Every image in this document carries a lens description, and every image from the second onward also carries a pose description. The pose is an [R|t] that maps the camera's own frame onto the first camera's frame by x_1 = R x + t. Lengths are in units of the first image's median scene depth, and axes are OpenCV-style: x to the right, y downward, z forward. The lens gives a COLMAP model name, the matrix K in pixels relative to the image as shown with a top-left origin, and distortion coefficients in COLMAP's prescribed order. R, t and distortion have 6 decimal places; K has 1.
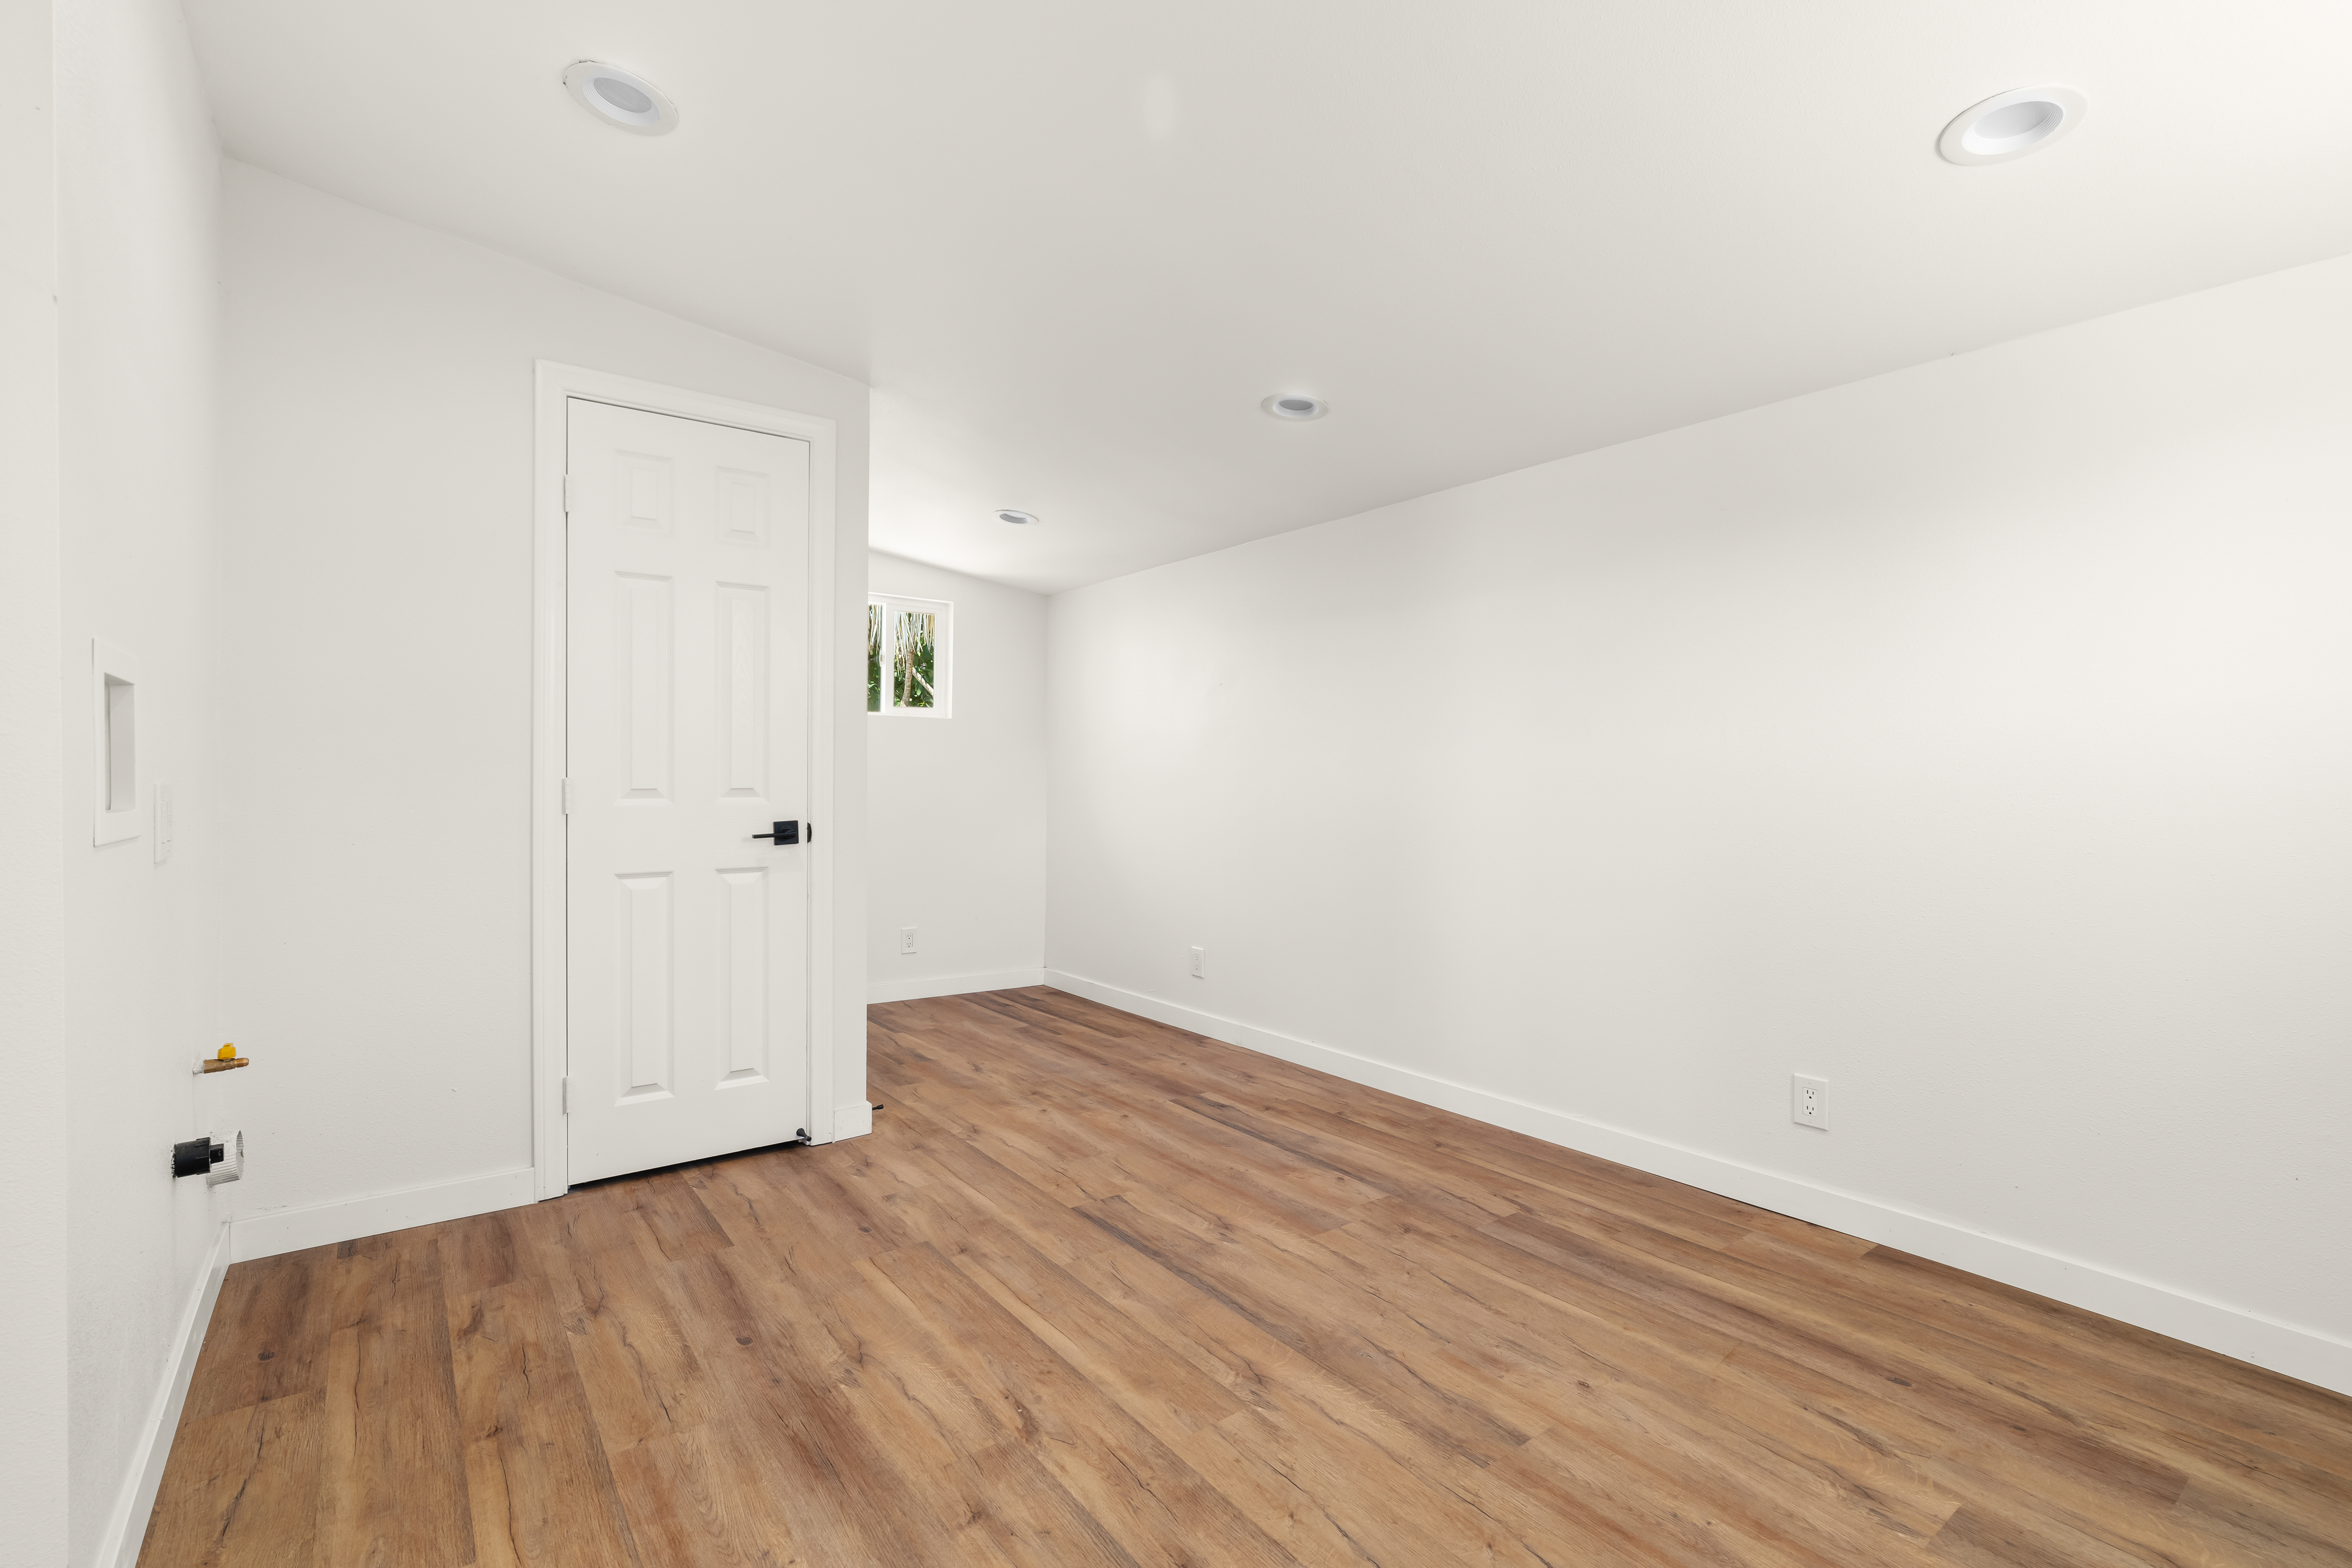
lens RADIAL K [[1053.8, 0, 1163.5], [0, 1053.8, 779.5], [0, 0, 1]] dist [-0.007310, 0.002122]
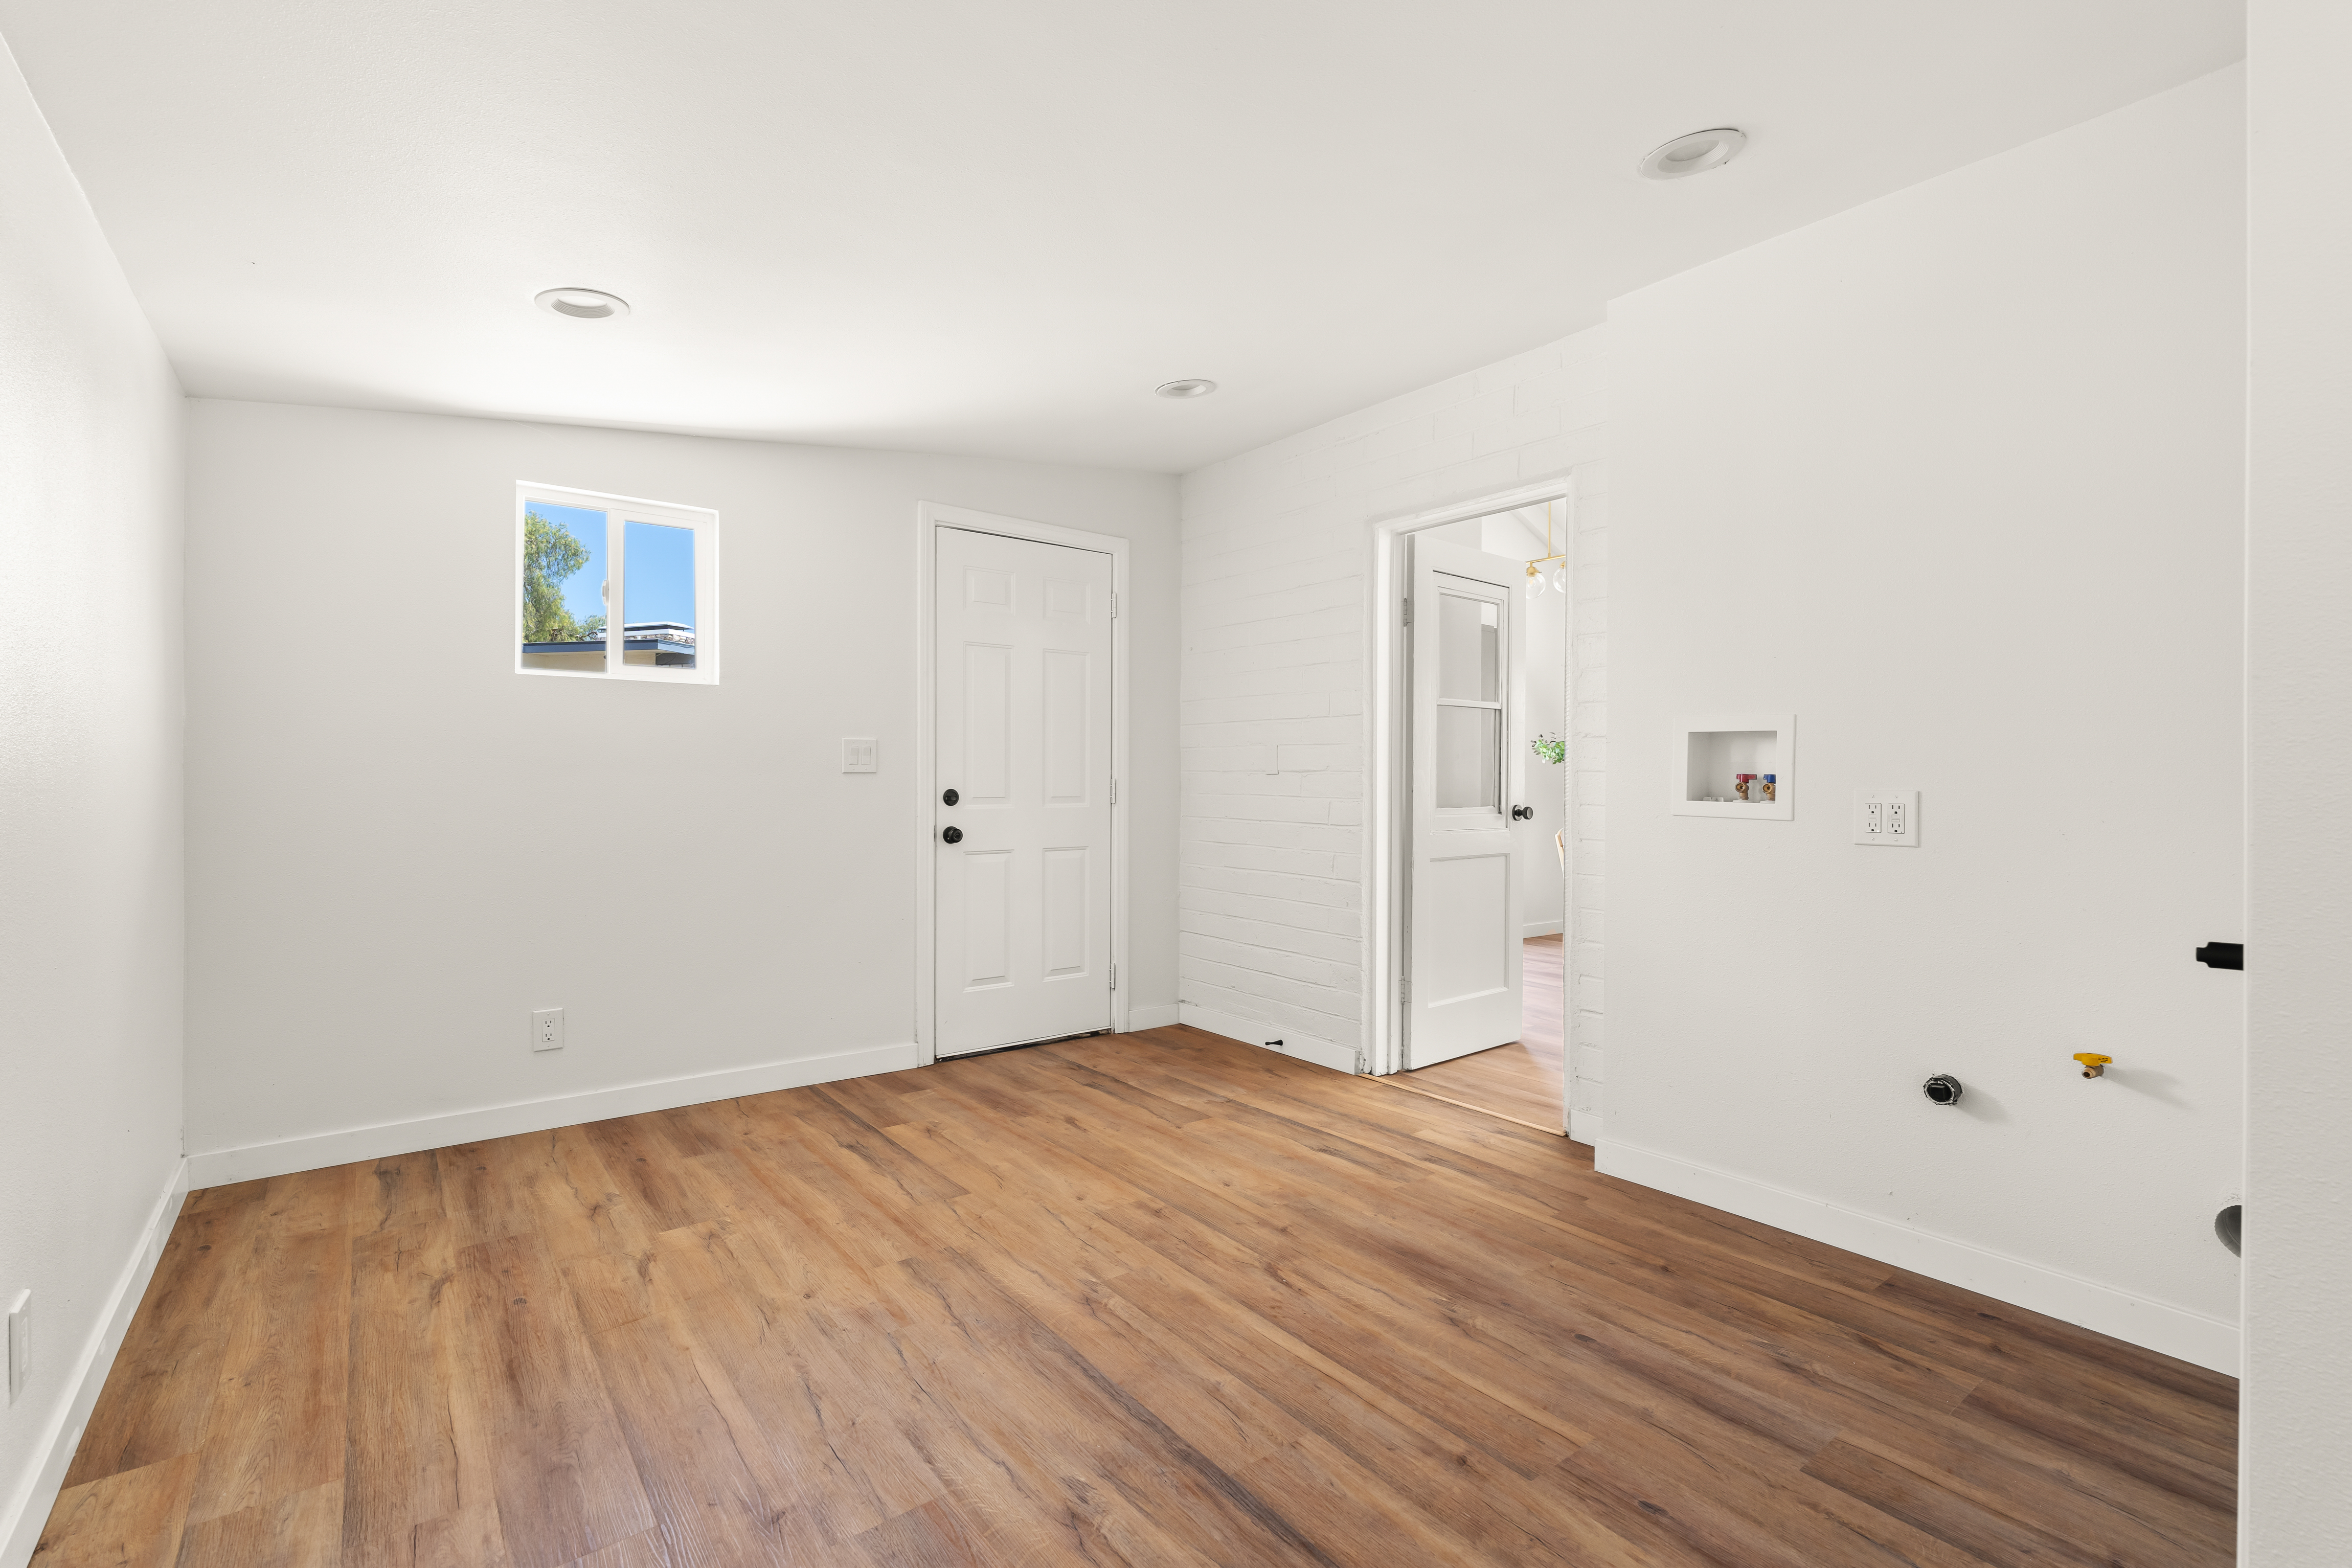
lens RADIAL K [[1053.8, 0, 1197.9], [0, 1053.8, 782.1], [0, 0, 1]] dist [-0.007310, 0.002122]
pose [[-0.999159, -0.015082, -0.038123, 0.019640], [-0.015660, 0.999766, 0.014912, -0.011656], [0.037890, 0.015496, -0.999162, 1.810404]]
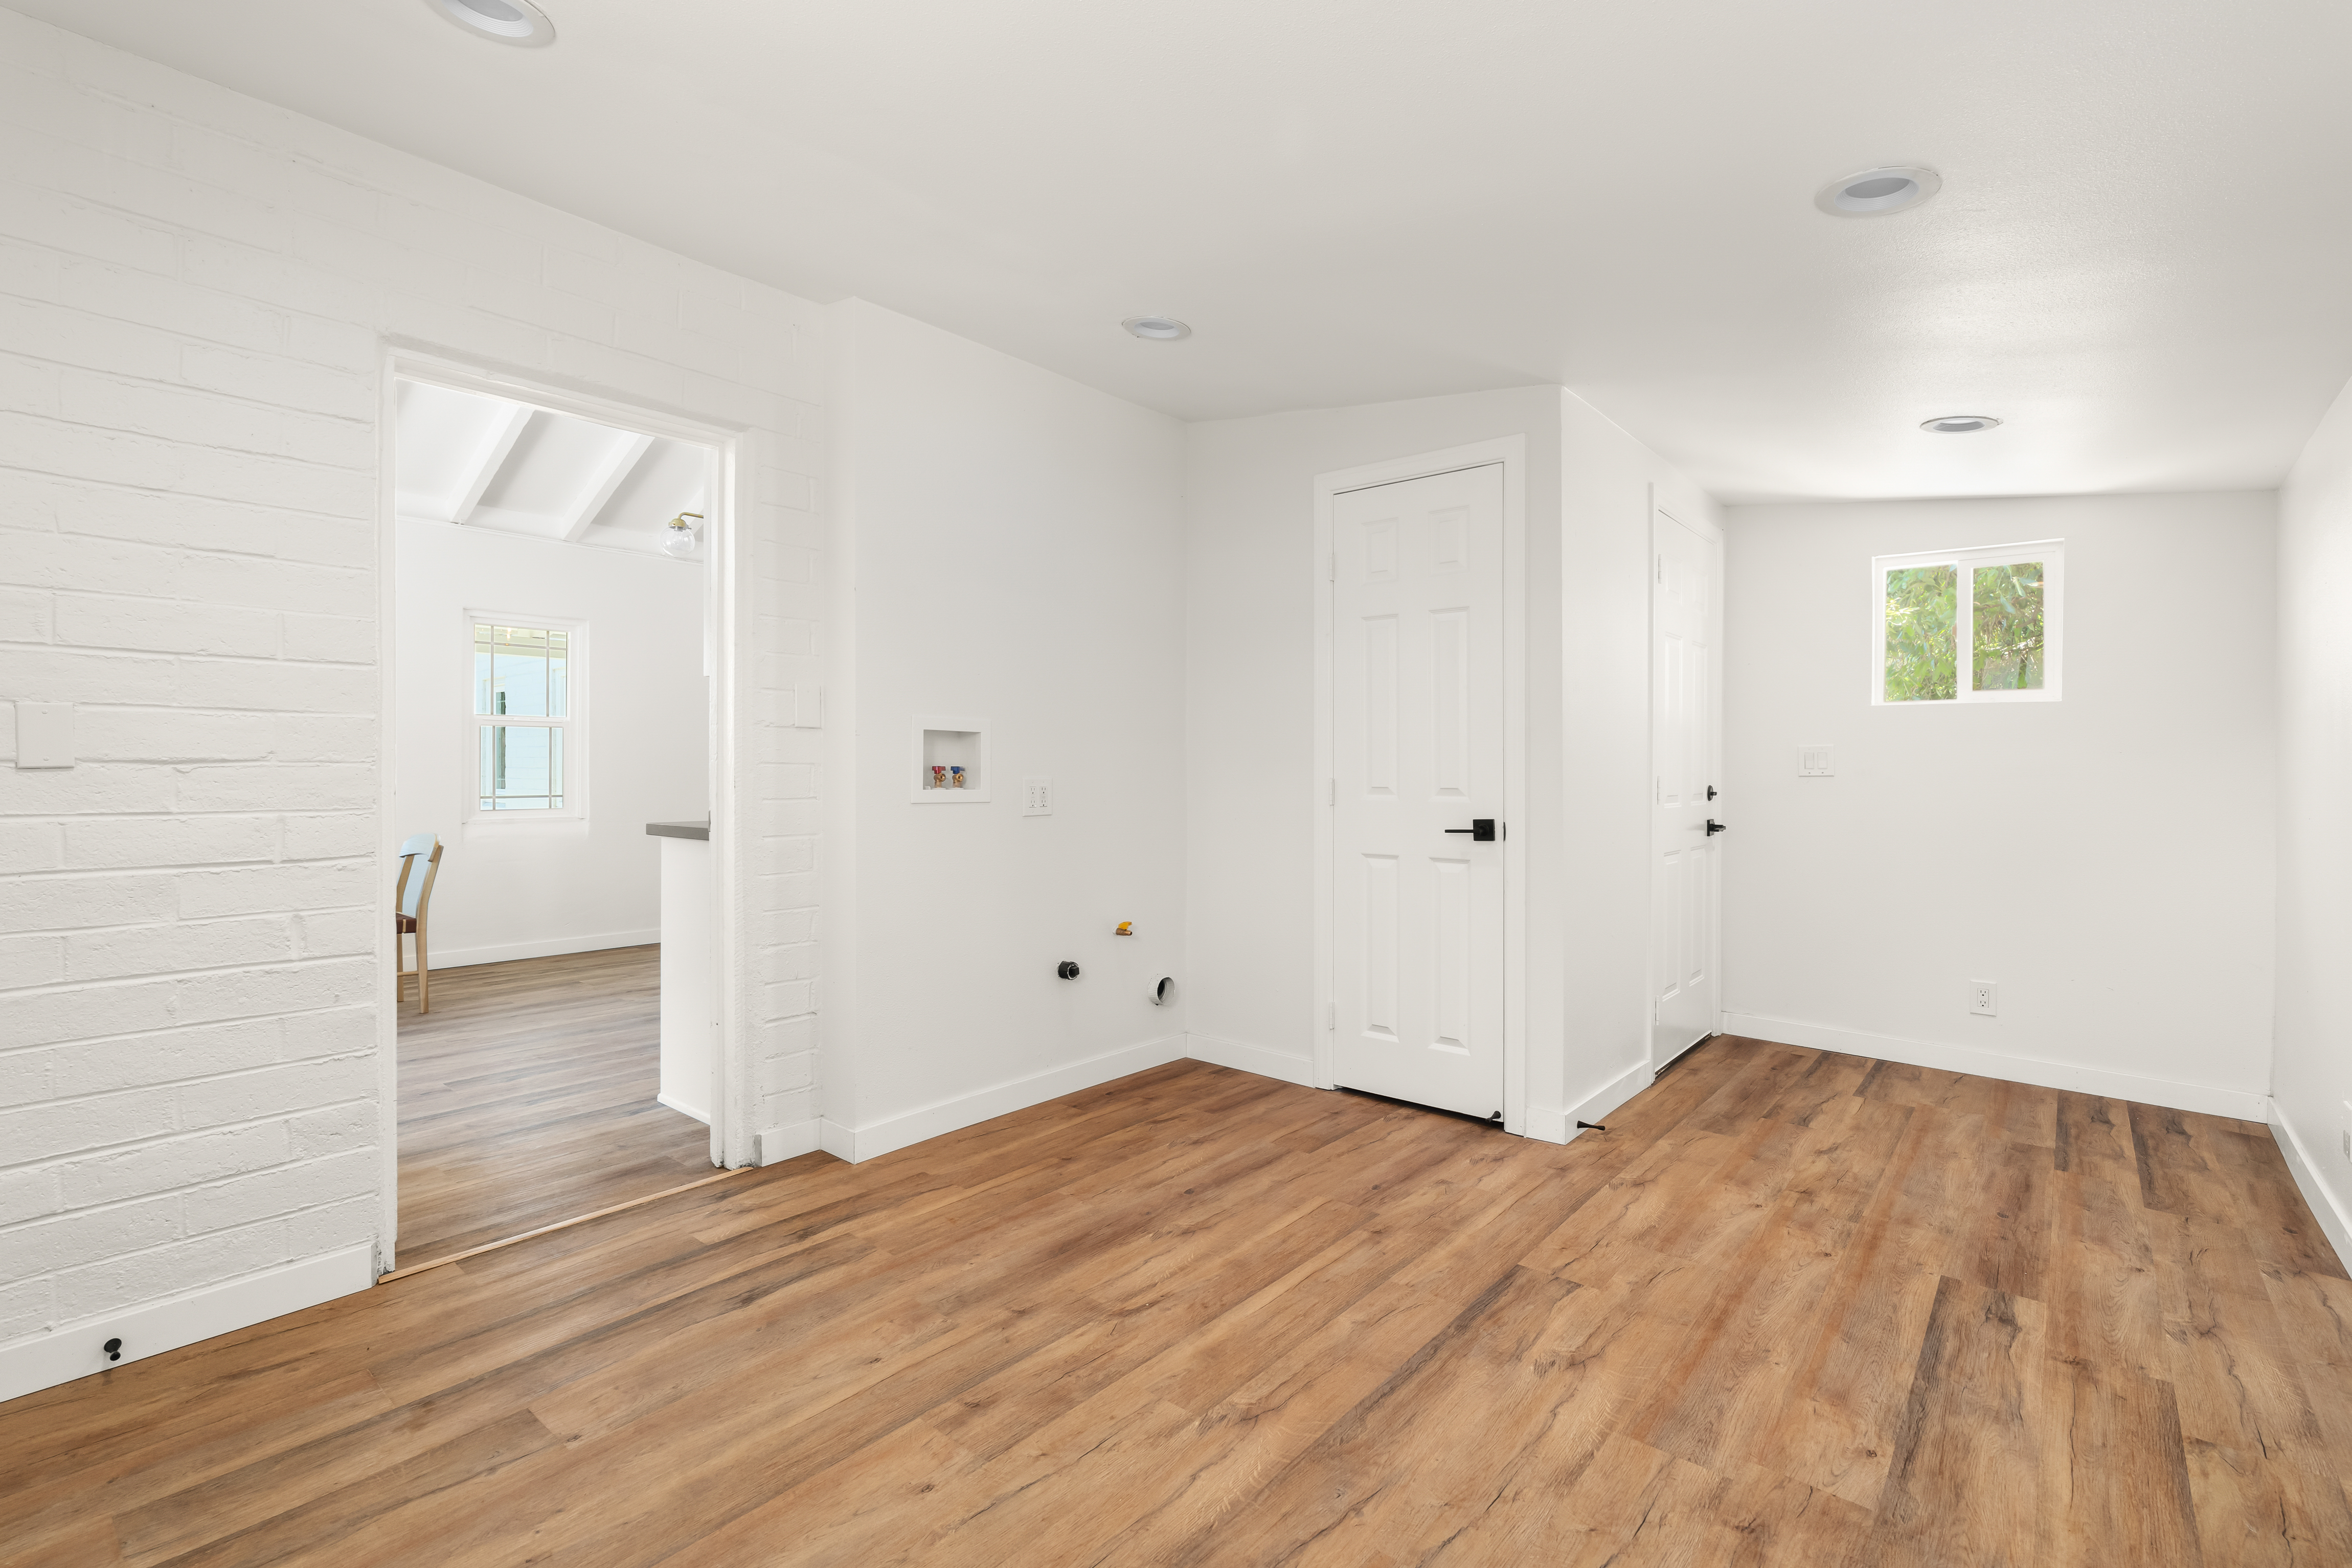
lens RADIAL K [[1053.8, 0, 1175.3], [0, 1053.8, 761.9], [0, 0, 1]] dist [-0.007310, 0.002122]
pose [[0.228428, -0.011416, -0.973494, 0.842007], [-0.009405, 0.999859, -0.013932, -0.001363], [0.973515, 0.012339, 0.228289, 0.604143]]
